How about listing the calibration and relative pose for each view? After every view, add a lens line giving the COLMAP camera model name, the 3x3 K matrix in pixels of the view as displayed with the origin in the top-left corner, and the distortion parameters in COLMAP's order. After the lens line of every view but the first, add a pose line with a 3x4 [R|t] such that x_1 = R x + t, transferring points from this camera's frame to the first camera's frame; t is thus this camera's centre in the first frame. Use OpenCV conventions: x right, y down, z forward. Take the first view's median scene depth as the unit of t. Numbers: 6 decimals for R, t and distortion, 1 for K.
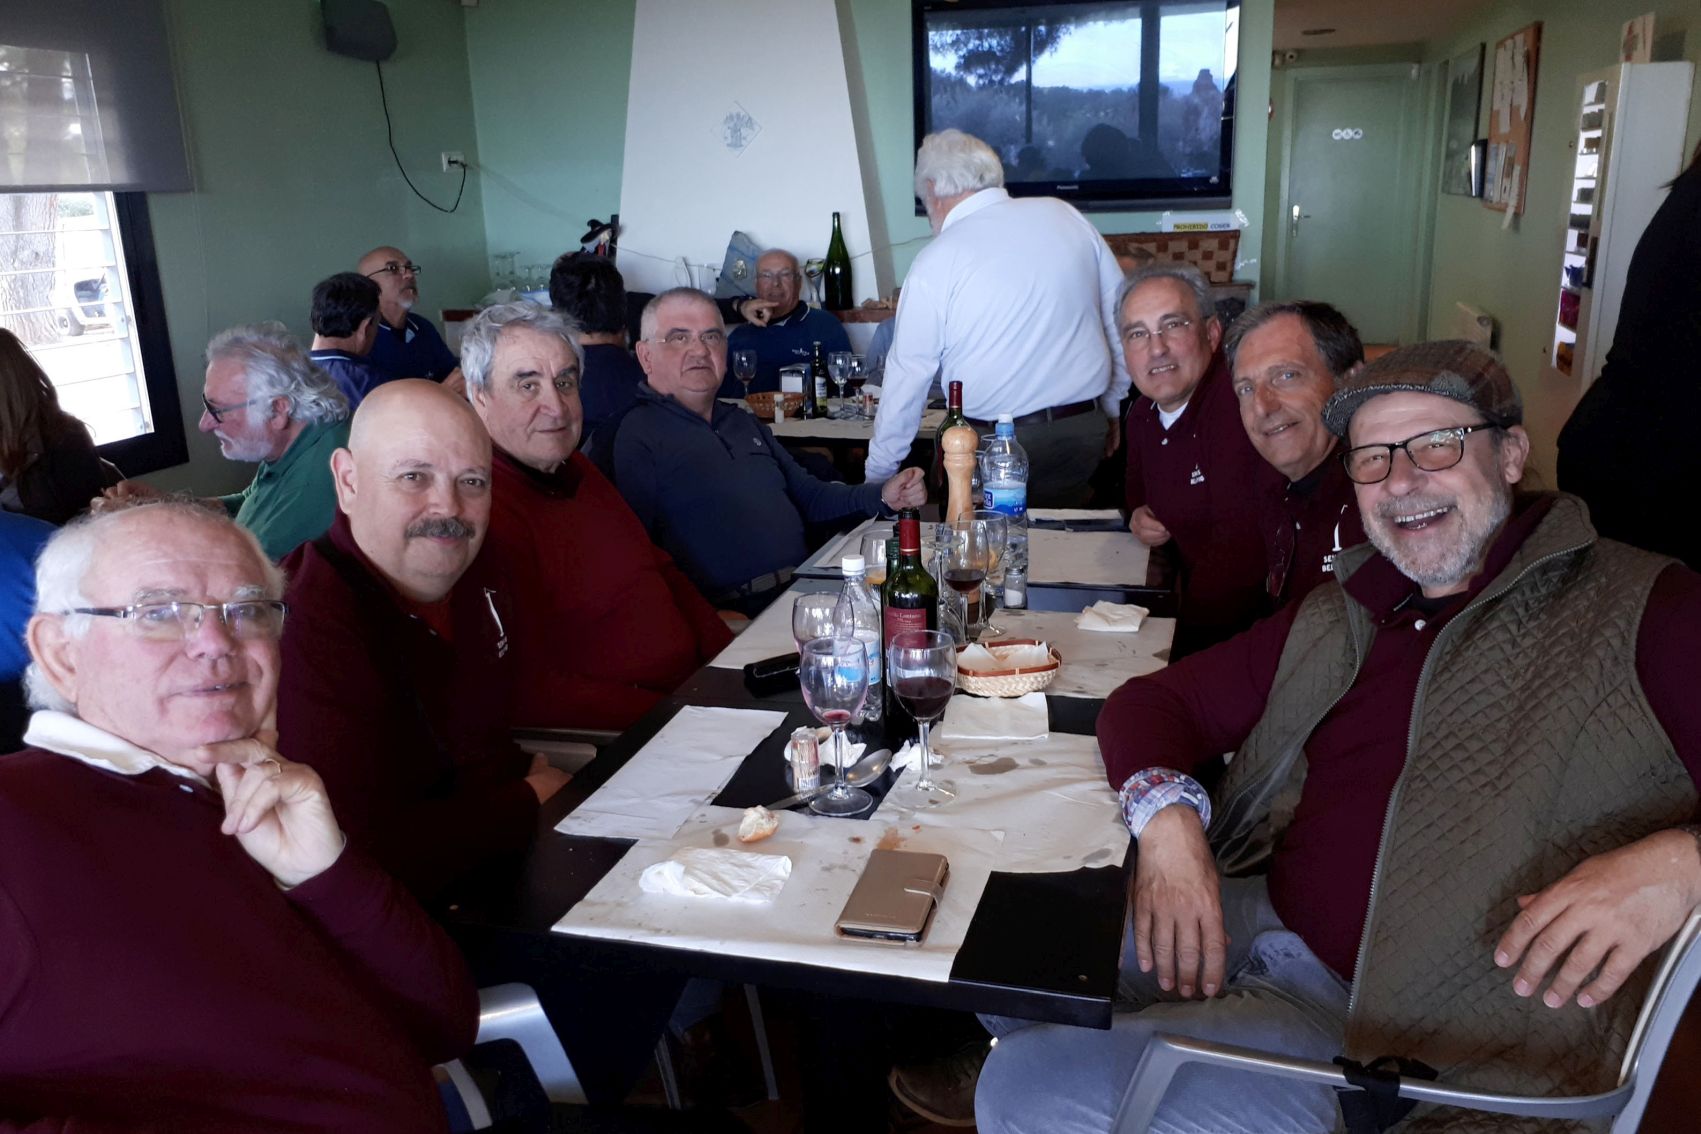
lens RADIAL K [[1403.7, 0, 848.0], [0, 1403.7, 560.0], [0, 0, 1]] dist [0.046955, -0.033374]
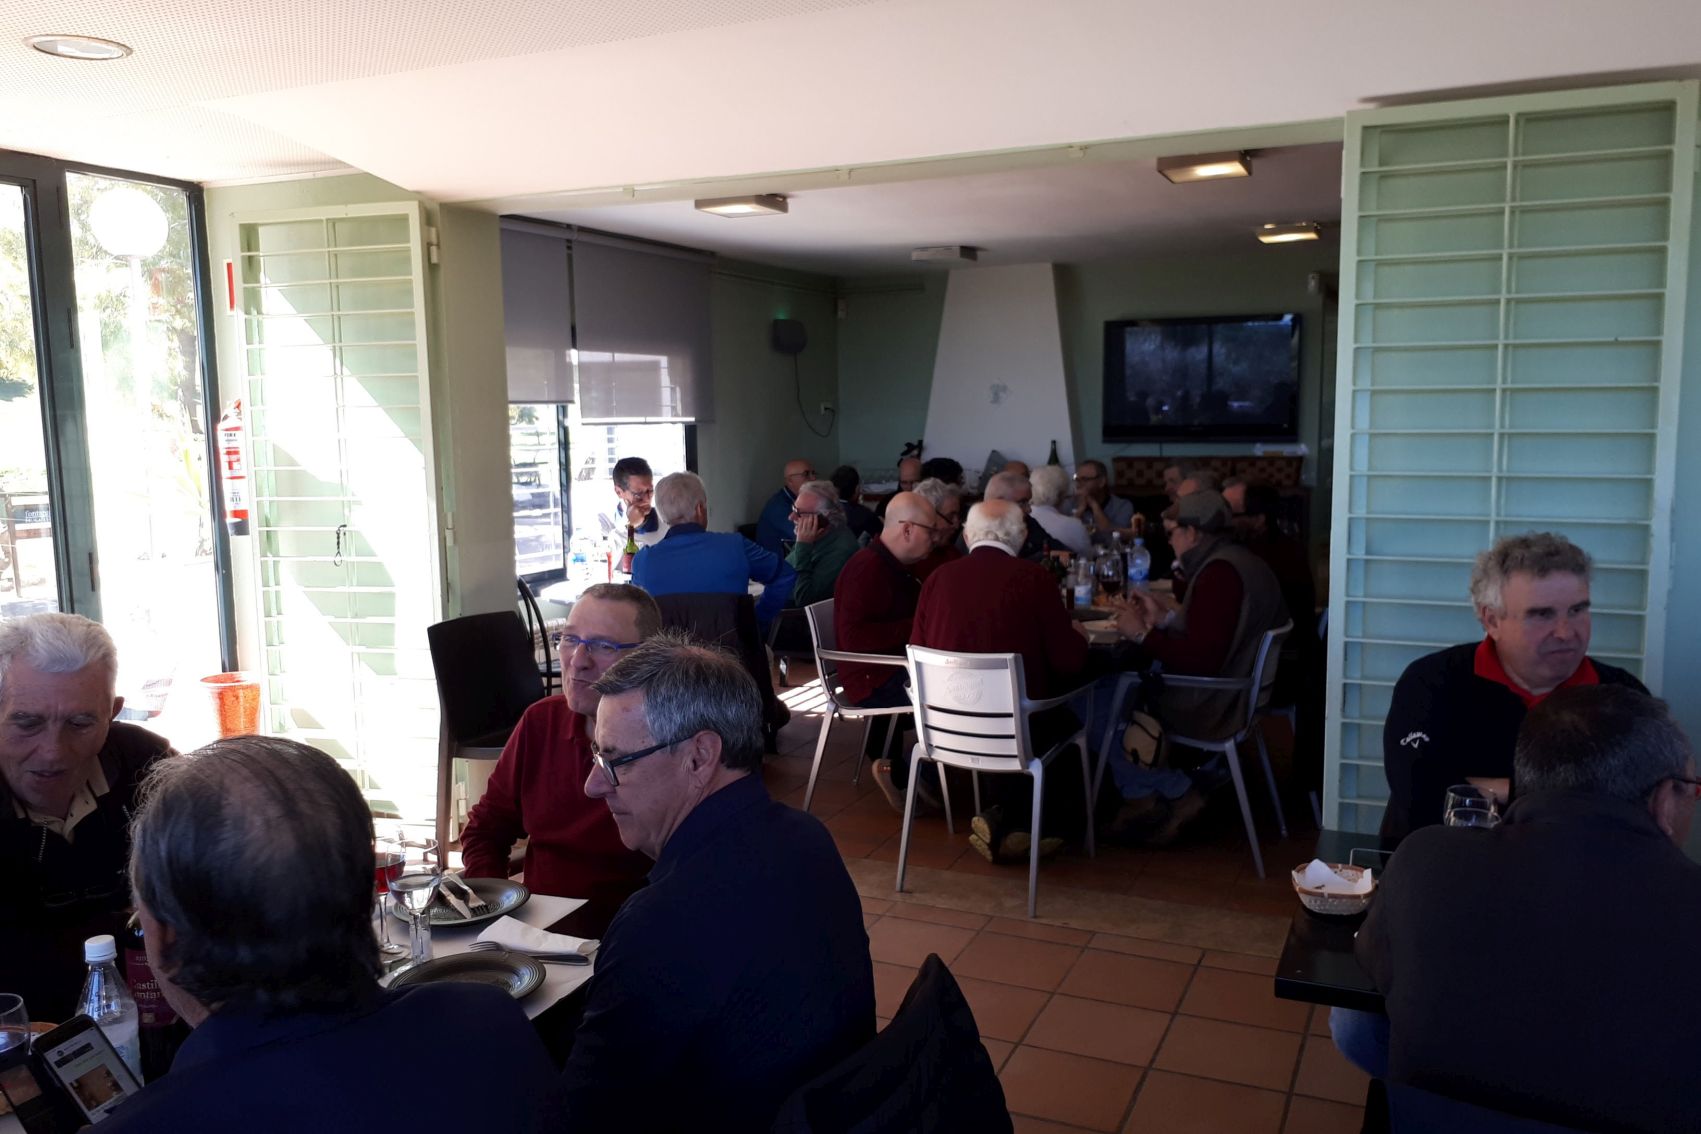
lens RADIAL K [[1403.7, 0, 853.9], [0, 1403.7, 566.8], [0, 0, 1]] dist [0.046955, -0.033374]
pose [[0.988127, 0.032376, -0.150190, 0.011987], [-0.055013, 0.987288, -0.149114, 0.159681], [0.143453, 0.155606, 0.977347, -0.629061]]
